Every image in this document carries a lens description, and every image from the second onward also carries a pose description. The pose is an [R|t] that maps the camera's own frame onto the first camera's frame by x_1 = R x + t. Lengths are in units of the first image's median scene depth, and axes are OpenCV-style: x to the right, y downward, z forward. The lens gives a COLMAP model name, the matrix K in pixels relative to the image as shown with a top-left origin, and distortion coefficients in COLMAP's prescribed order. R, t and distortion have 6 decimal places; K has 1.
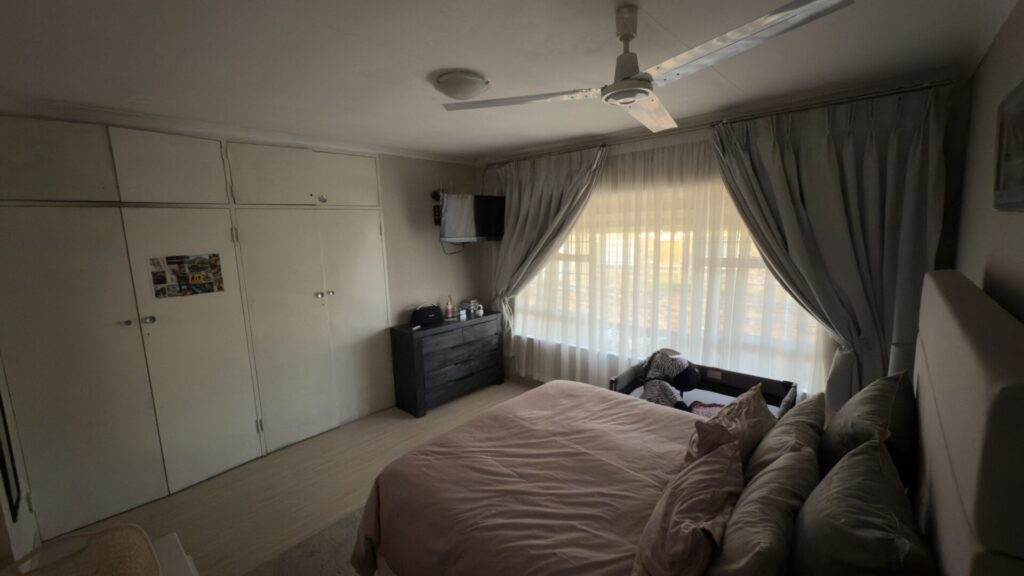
lens RADIAL K [[407.1, 0, 507.5], [0, 407.1, 288.0], [0, 0, 1]] dist [-0.004481, 0.000006]
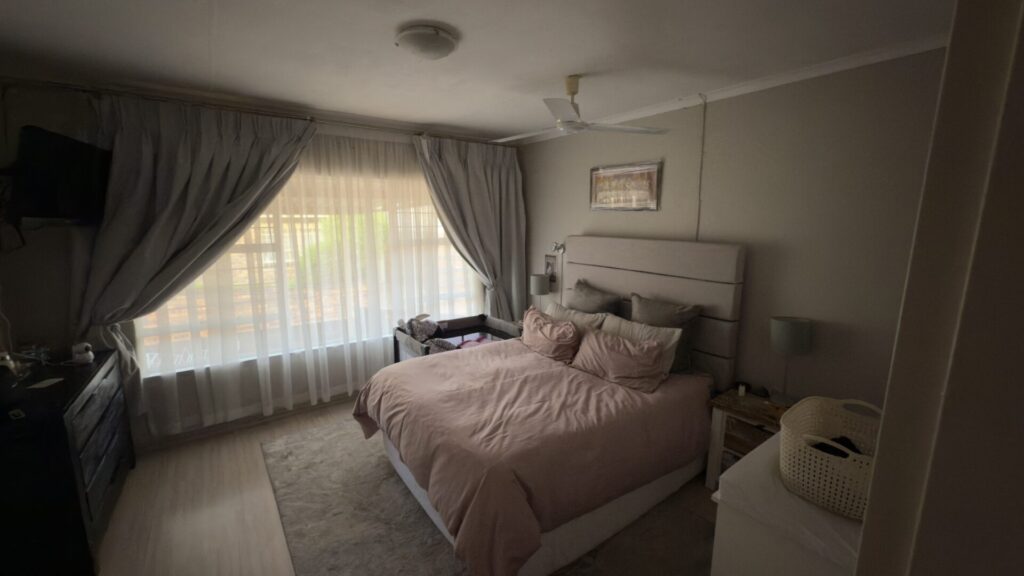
lens RADIAL K [[407.1, 0, 509.0], [0, 407.1, 291.0], [0, 0, 1]] dist [-0.004481, 0.000006]
pose [[0.202736, -0.138907, 0.969331, -0.719053], [0.131880, 0.984743, 0.113533, -0.022155], [-0.970312, 0.104818, 0.217962, 0.483841]]
